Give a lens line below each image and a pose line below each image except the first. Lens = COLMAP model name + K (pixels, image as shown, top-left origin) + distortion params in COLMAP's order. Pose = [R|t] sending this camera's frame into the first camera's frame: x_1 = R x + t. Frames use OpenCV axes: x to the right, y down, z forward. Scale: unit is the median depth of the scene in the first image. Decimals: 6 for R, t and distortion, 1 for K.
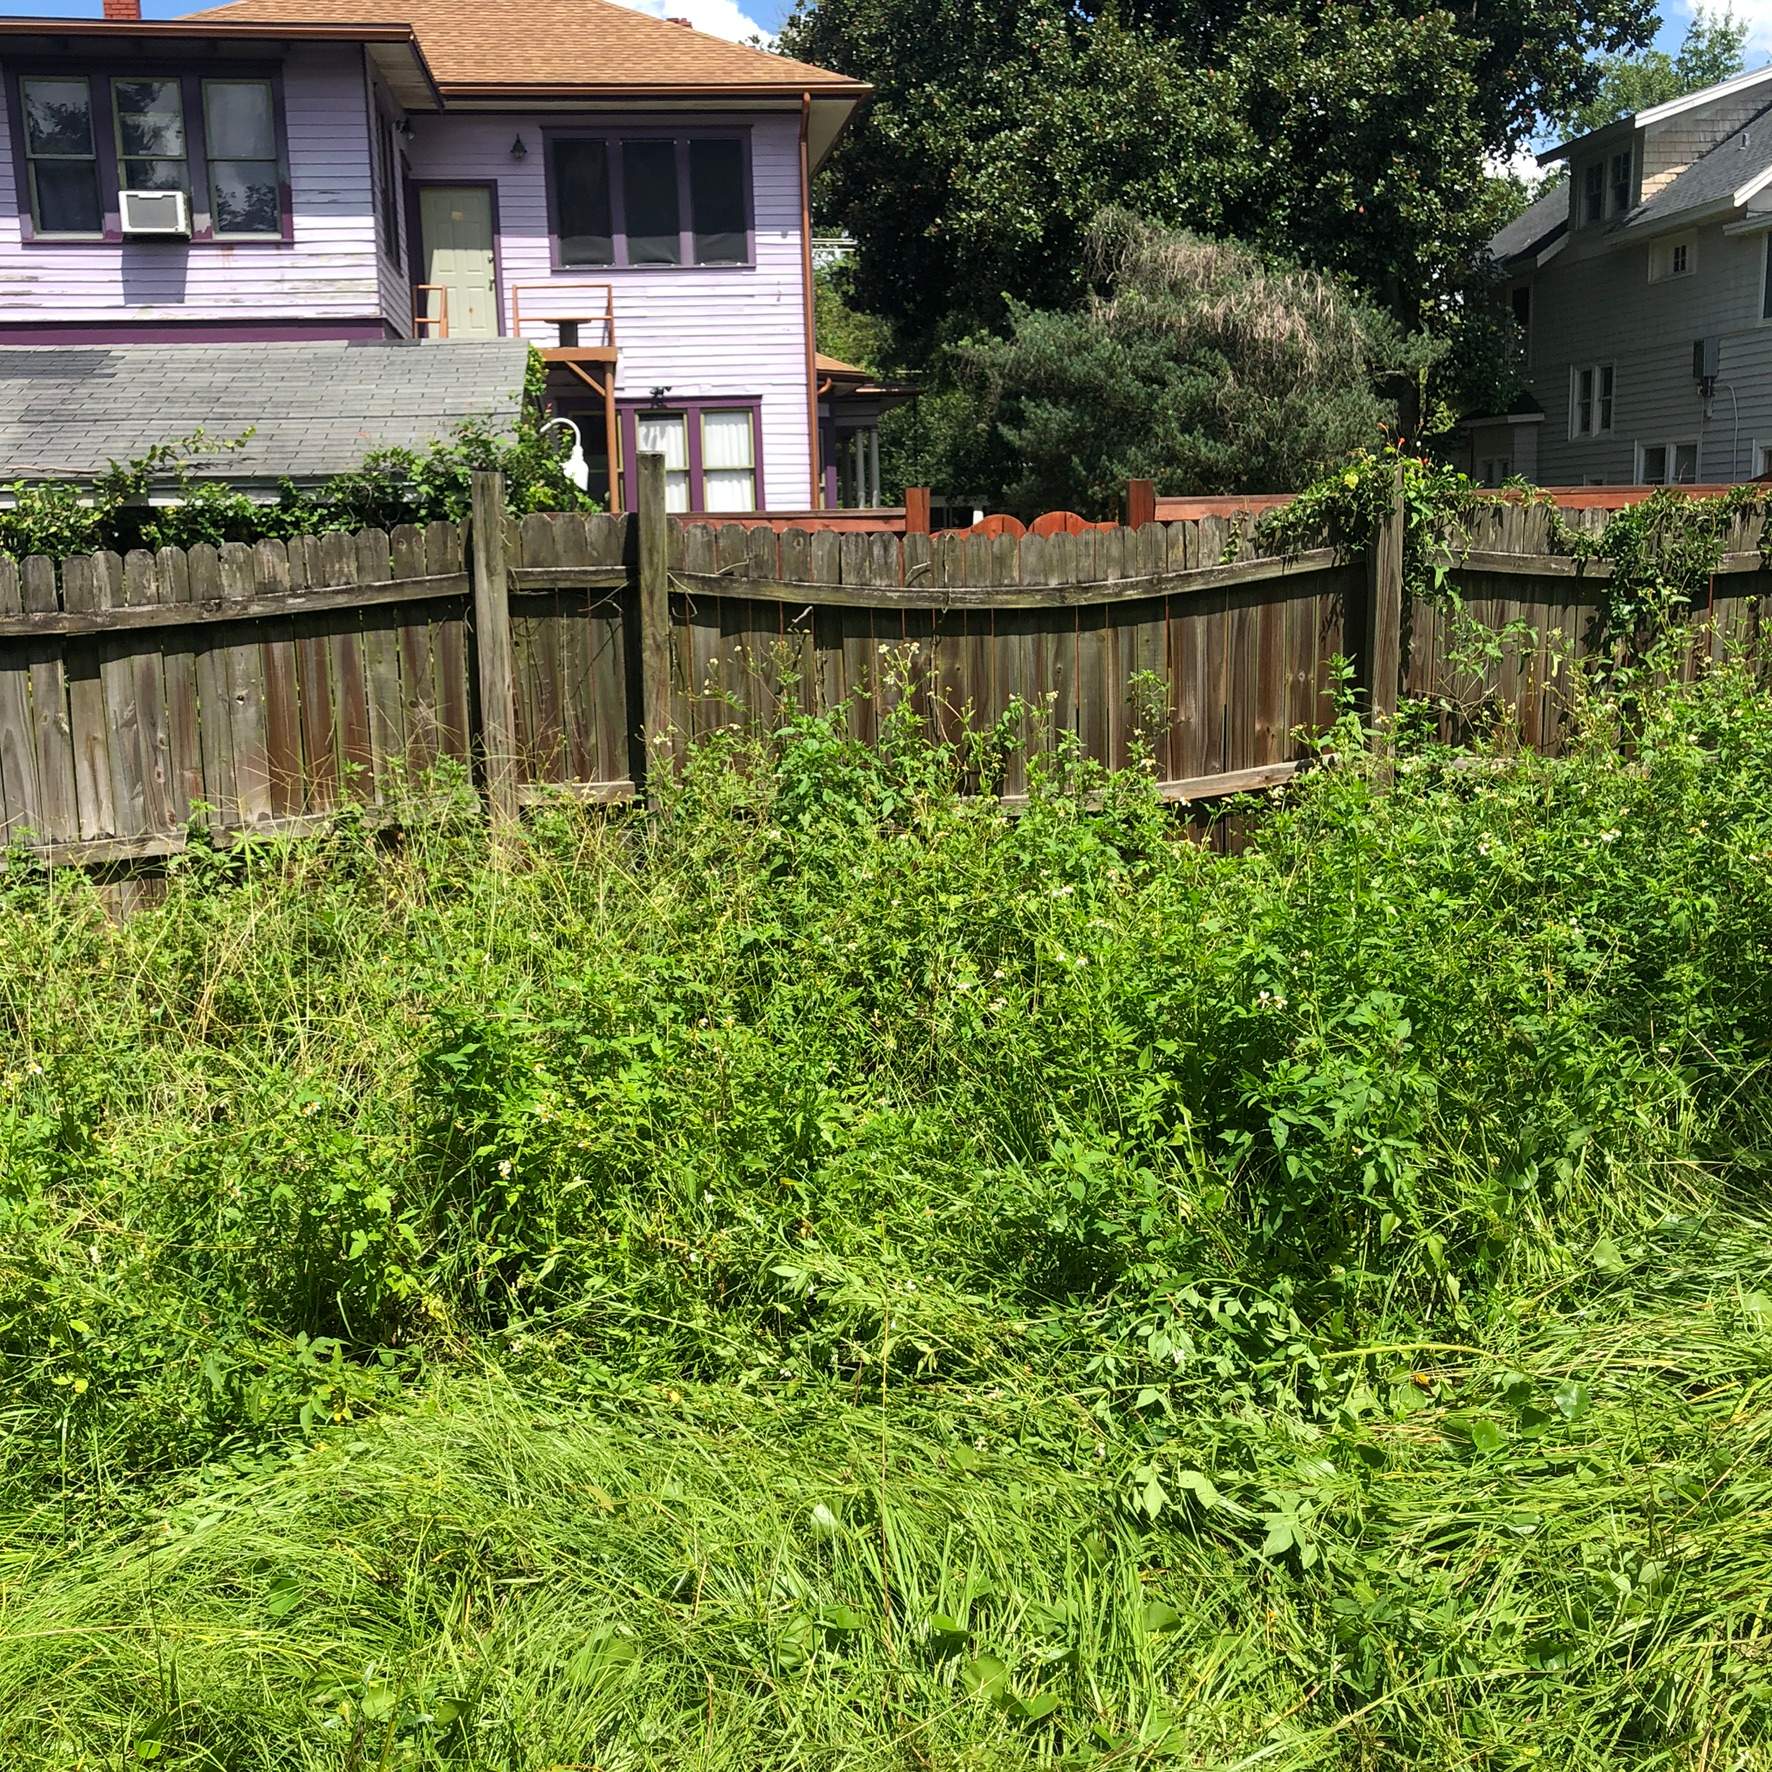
lens RADIAL K [[1927.3, 0, 877.1], [0, 1927.3, 884.9], [0, 0, 1]] dist [0.010607, 0.000000]
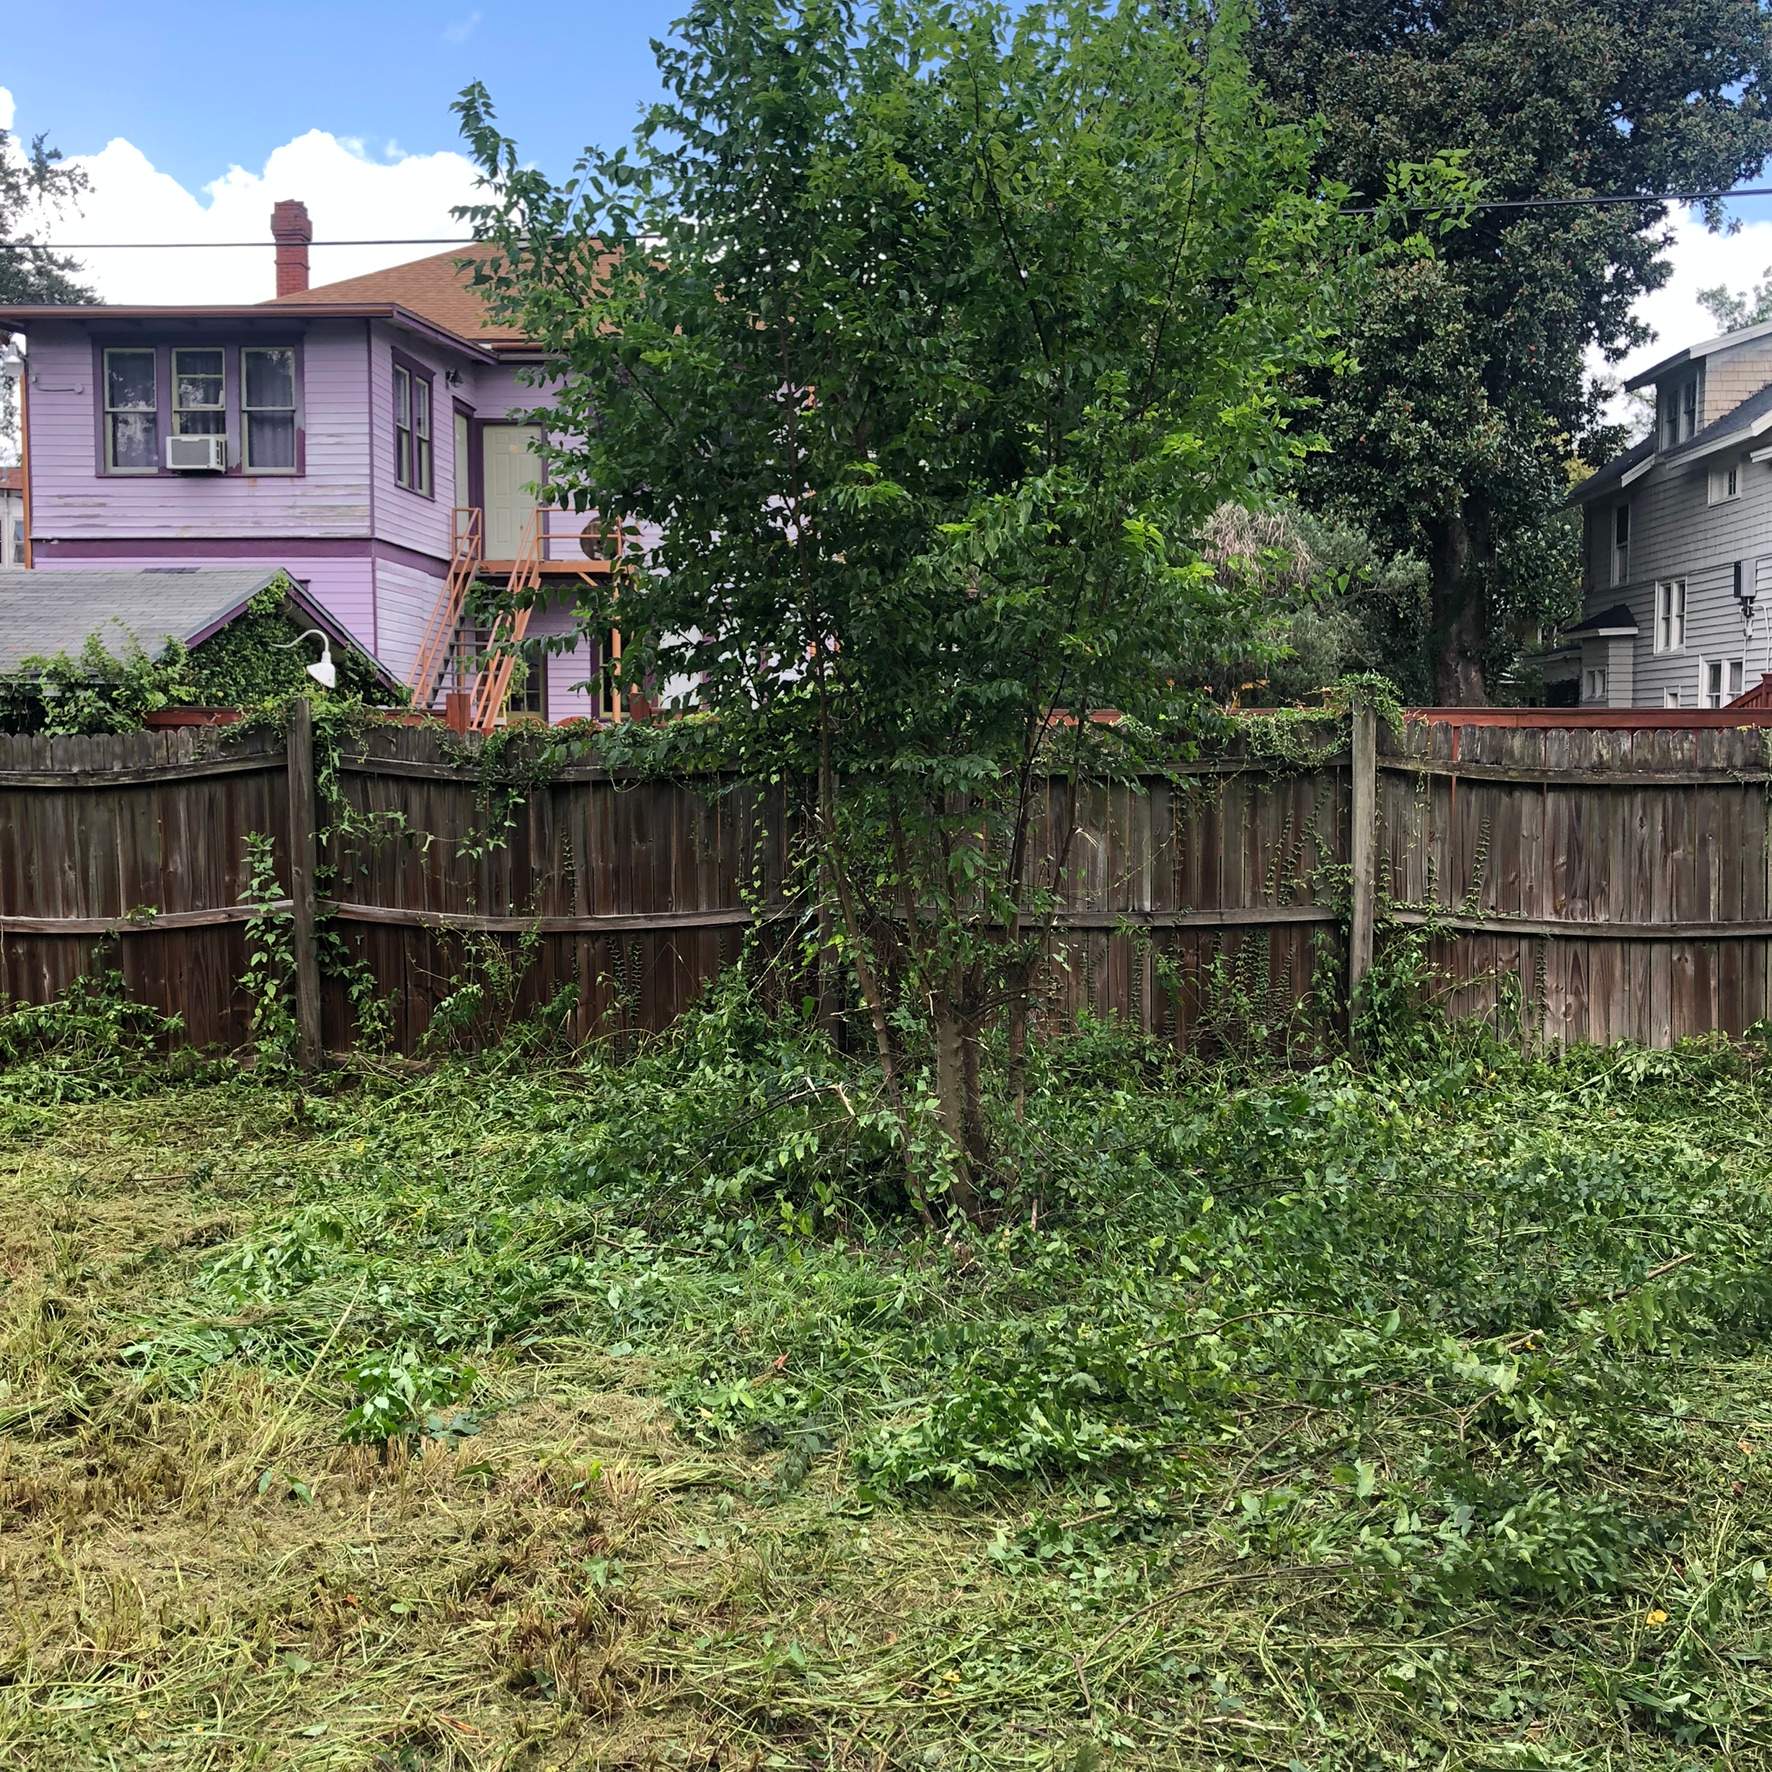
lens RADIAL K [[1927.3, 0, 906.6], [0, 1927.3, 877.3], [0, 0, 1]] dist [0.010607, 0.000000]
pose [[0.981557, 0.042297, -0.186432, 0.227879], [-0.060351, 0.993905, -0.092252, 0.003810], [0.181394, 0.101802, 0.978127, -0.064401]]
